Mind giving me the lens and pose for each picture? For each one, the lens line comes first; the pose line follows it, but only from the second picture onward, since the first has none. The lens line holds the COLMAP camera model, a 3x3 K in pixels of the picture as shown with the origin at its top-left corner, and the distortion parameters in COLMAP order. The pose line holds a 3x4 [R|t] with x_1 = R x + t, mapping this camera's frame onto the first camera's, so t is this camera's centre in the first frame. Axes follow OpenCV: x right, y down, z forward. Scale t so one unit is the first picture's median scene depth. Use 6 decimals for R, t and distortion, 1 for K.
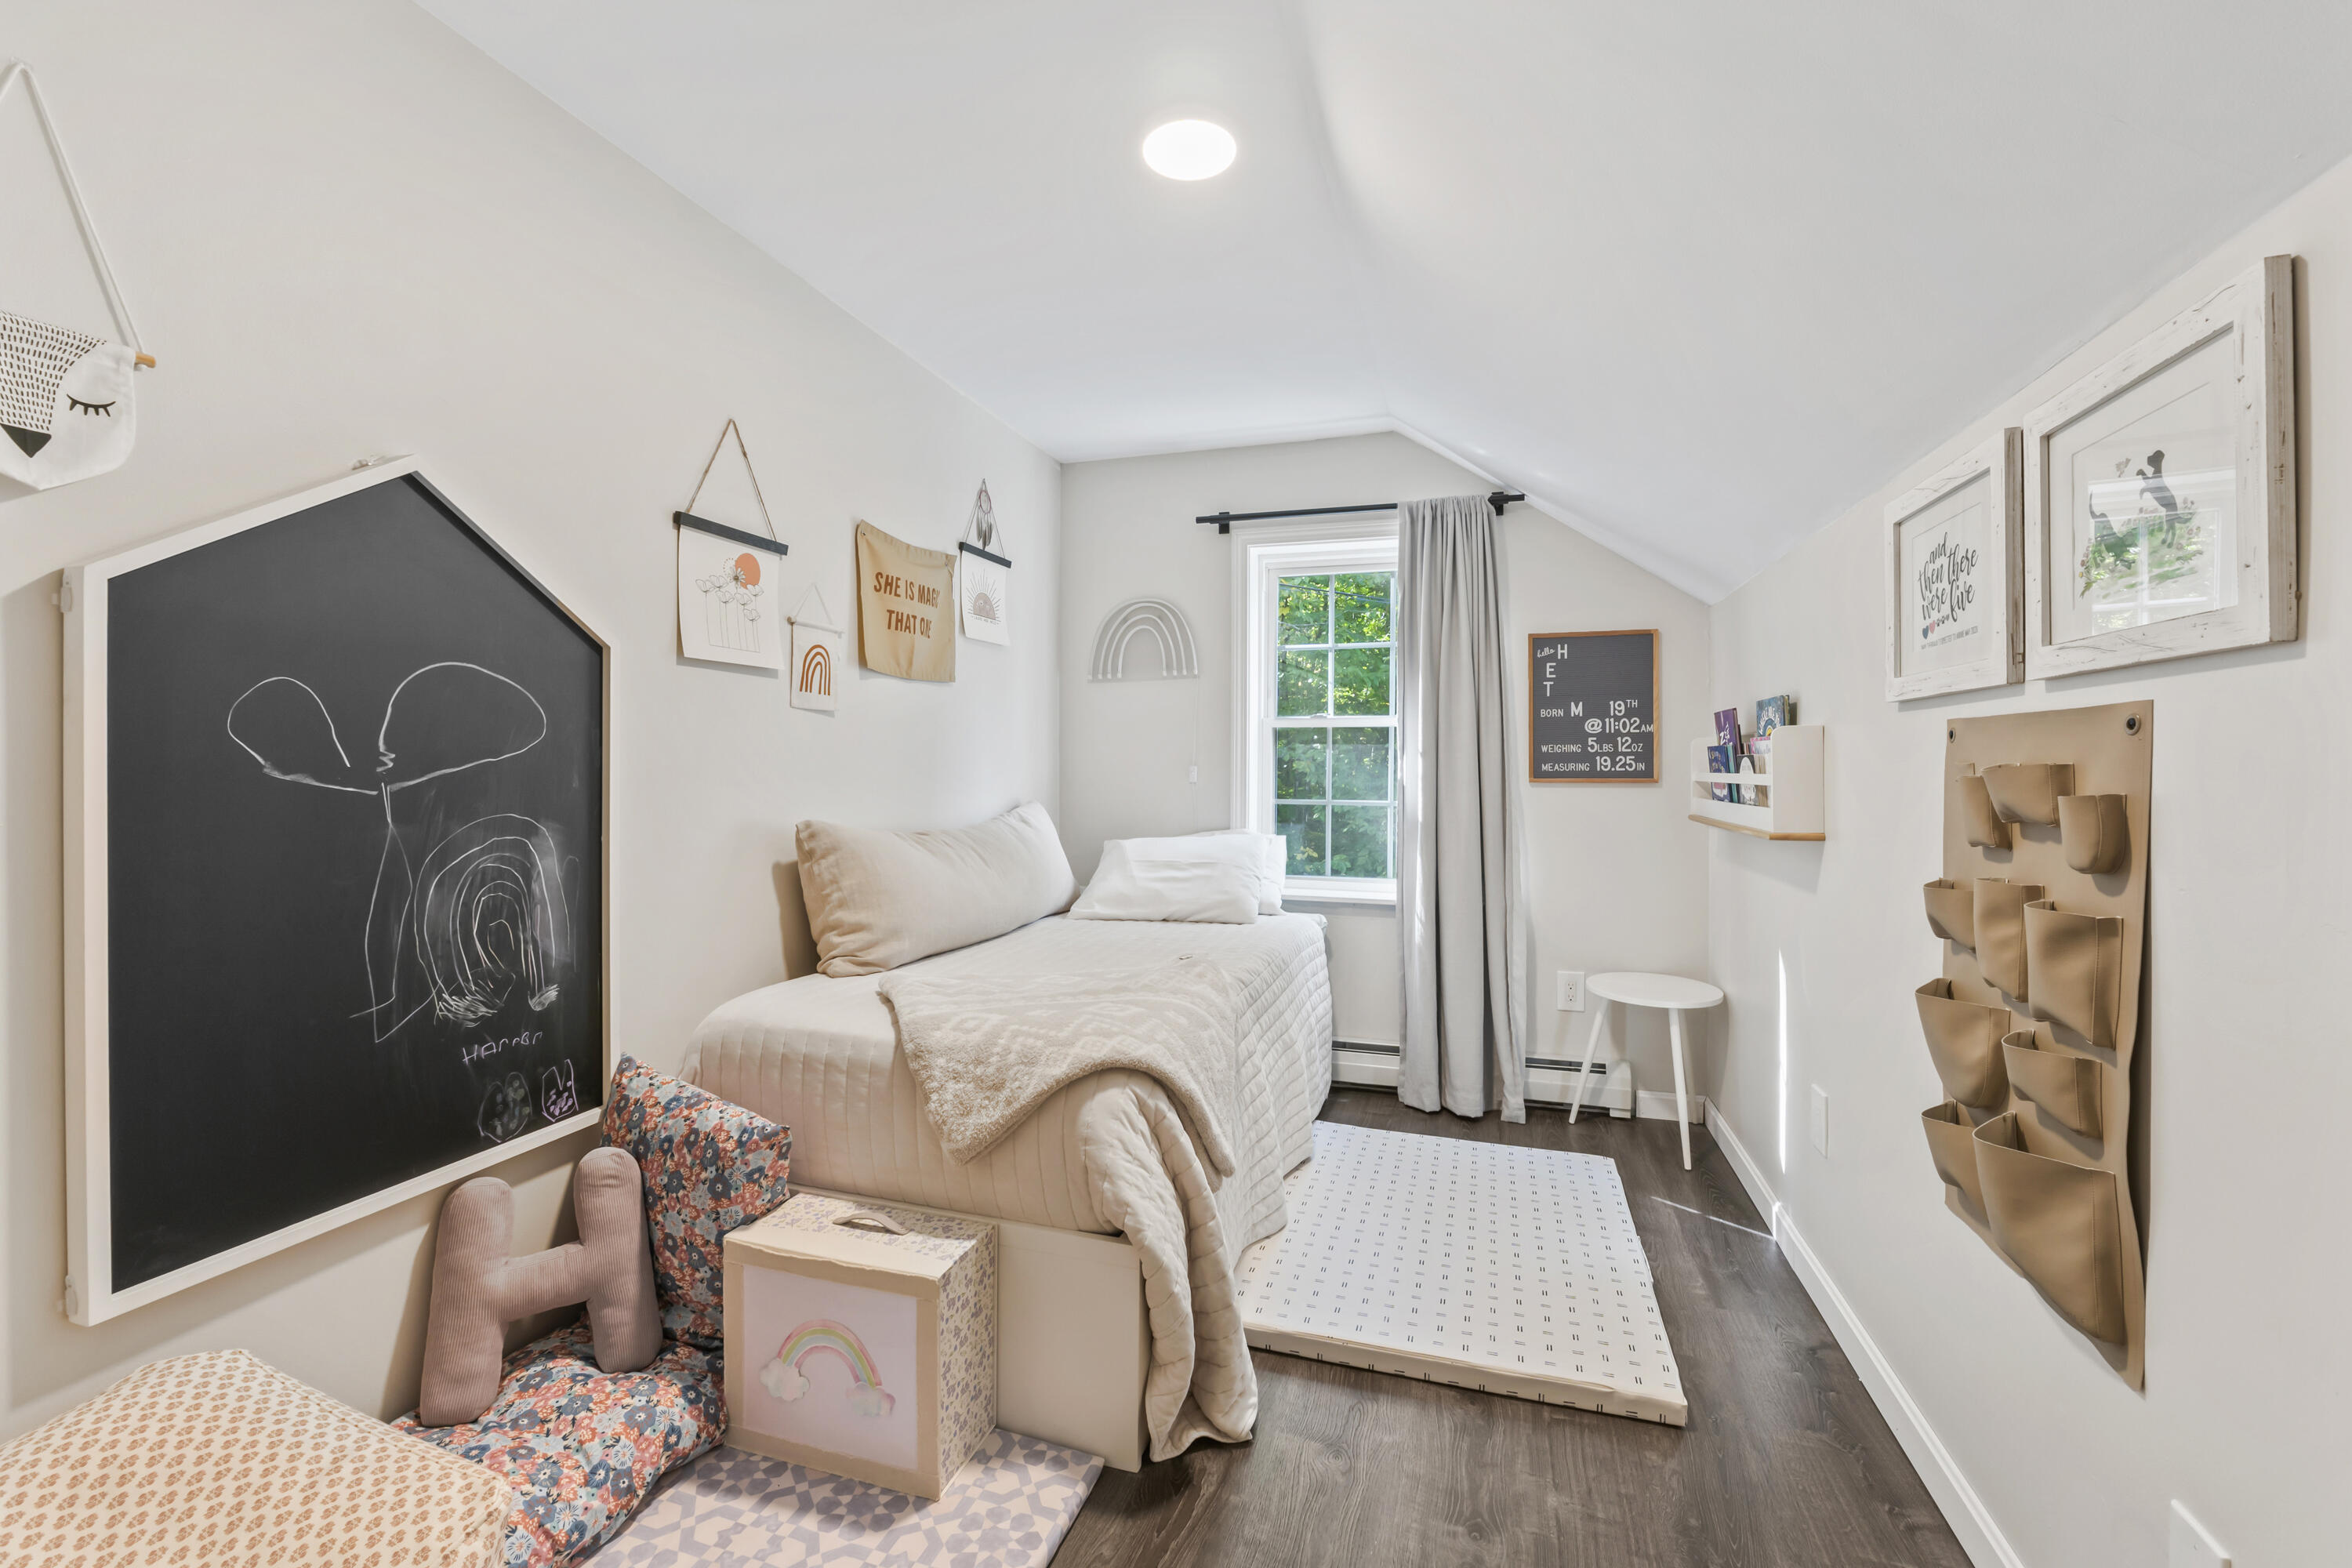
lens RADIAL K [[999.9, 0, 1174.8], [0, 999.9, 737.9], [0, 0, 1]] dist [-0.000024, -0.000005]
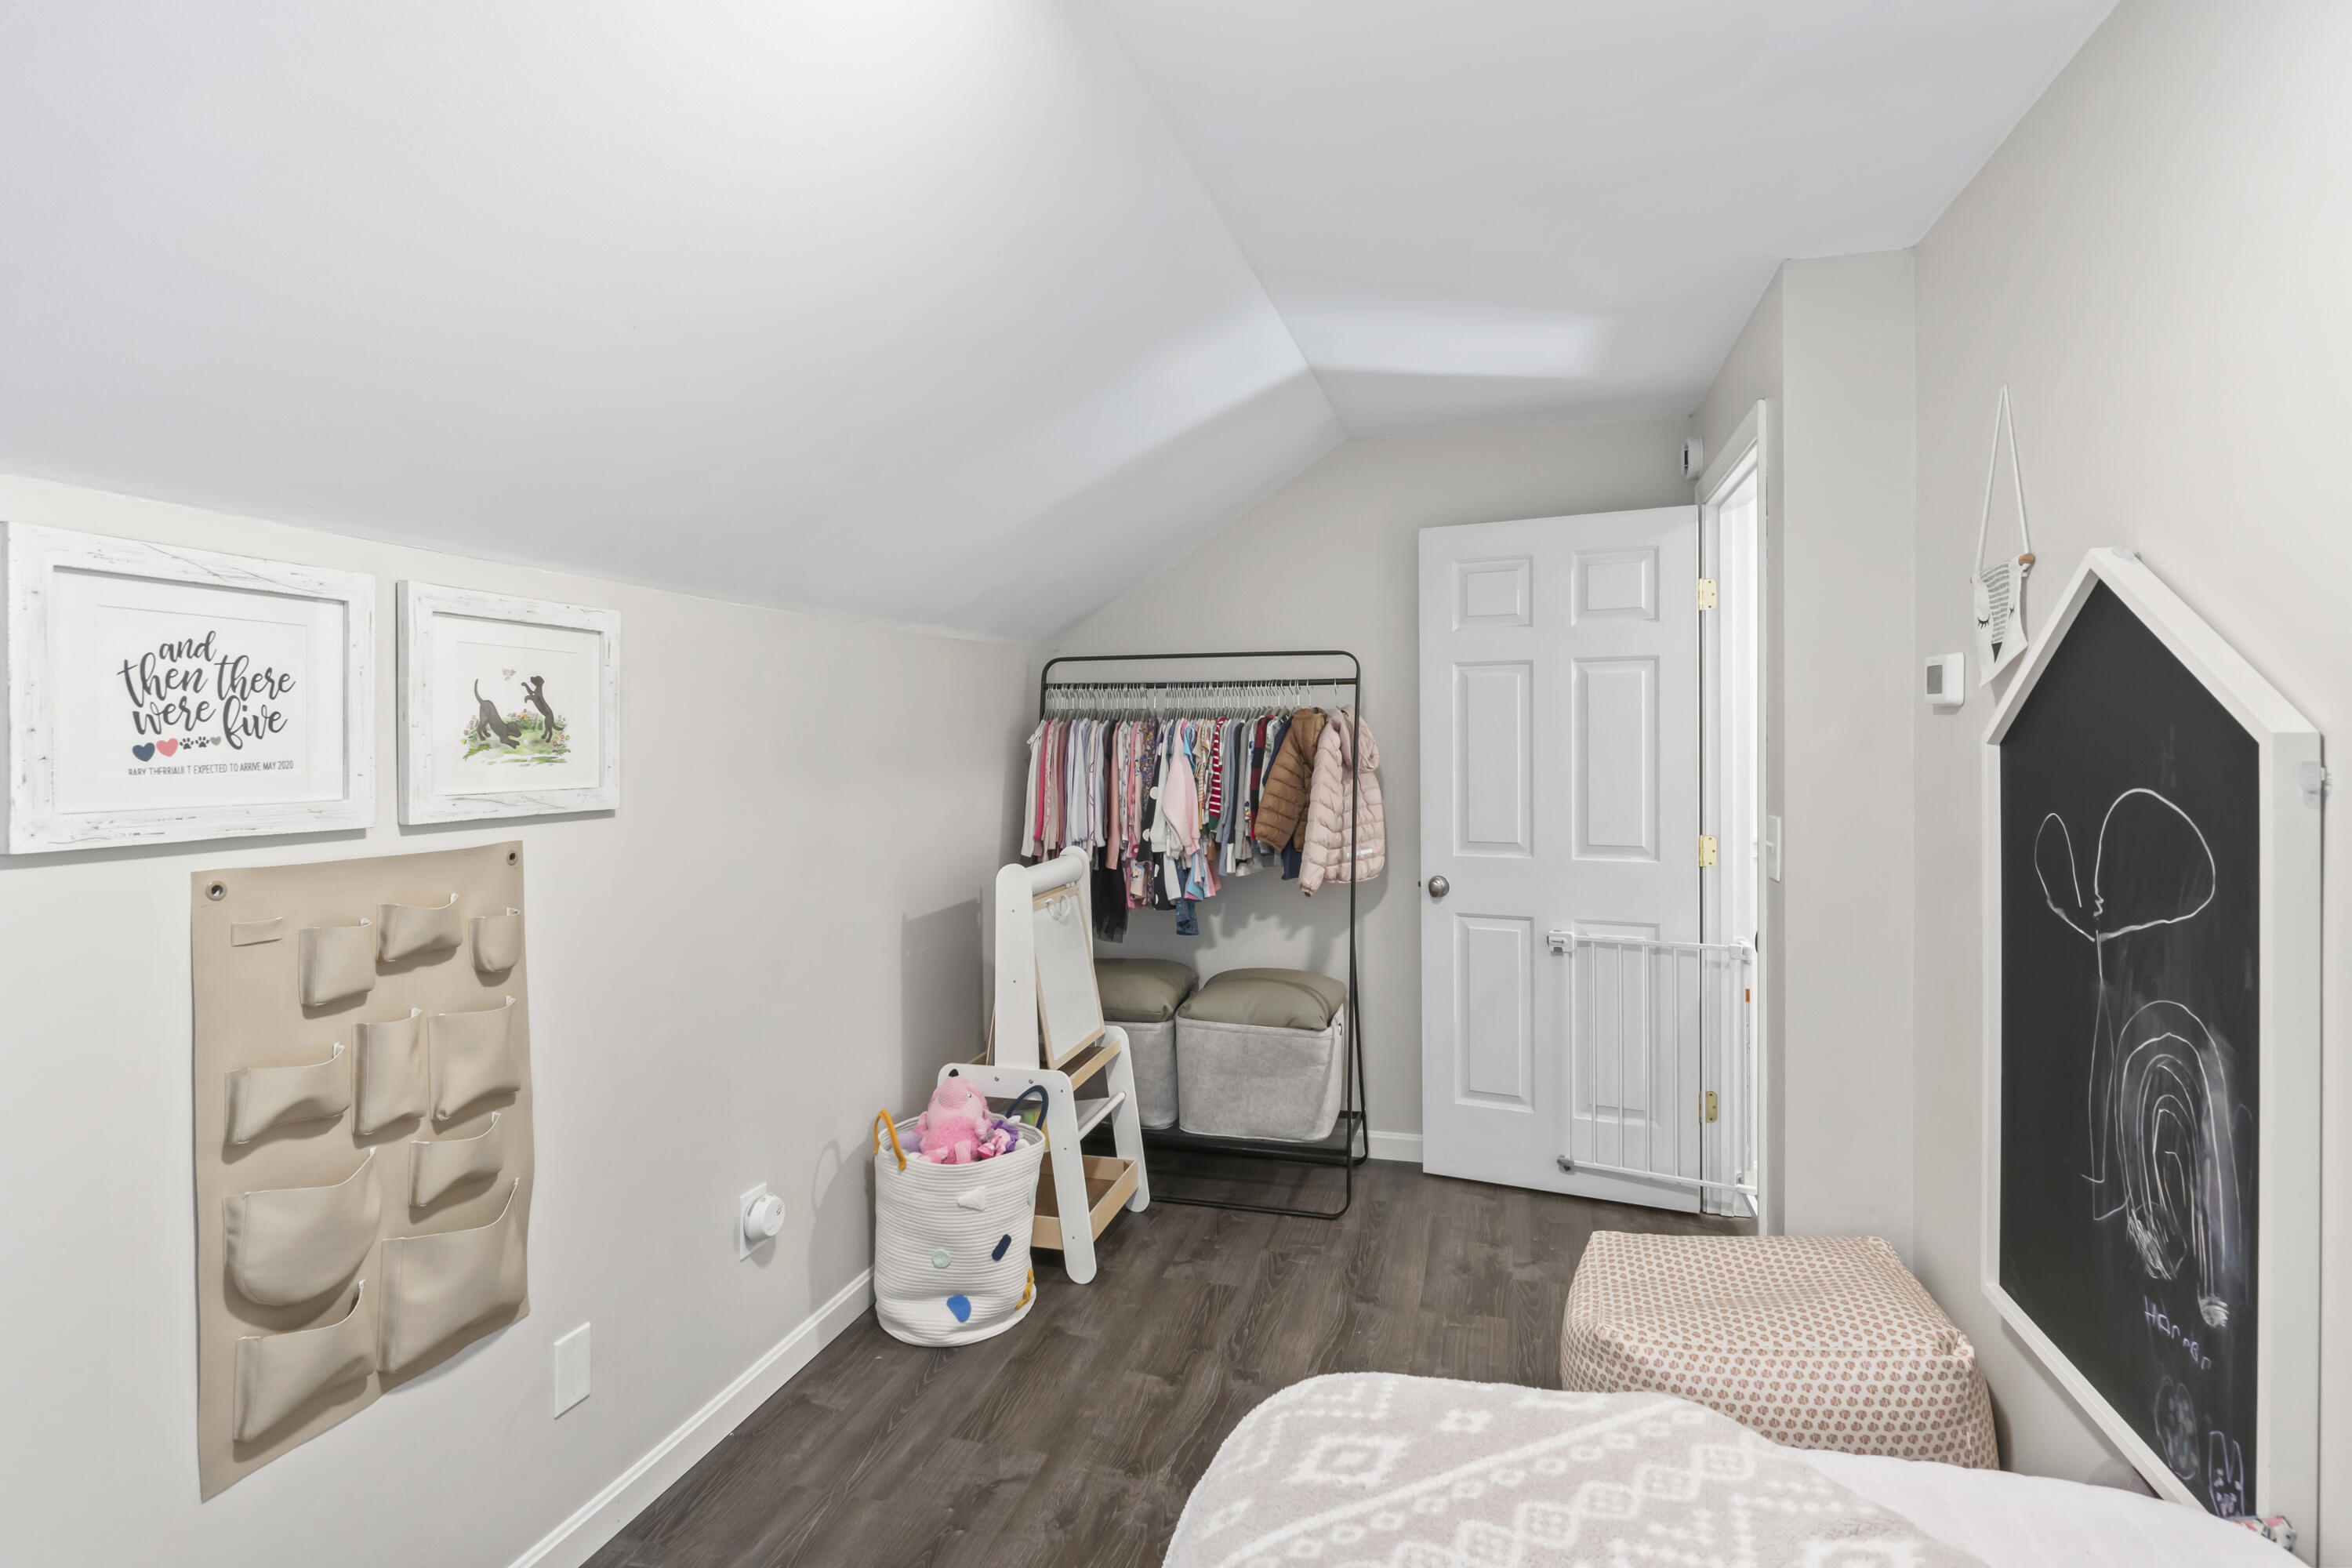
lens RADIAL K [[1288.0, 0, 1176.0], [0, 1288.0, 784.0], [0, 0, 1]] dist [0.000011, -0.000010]
pose [[-0.998159, 0.002647, -0.060601, 0.119553], [0.001873, 0.999916, 0.012837, -0.135201], [0.060630, 0.012700, -0.998079, 2.817795]]
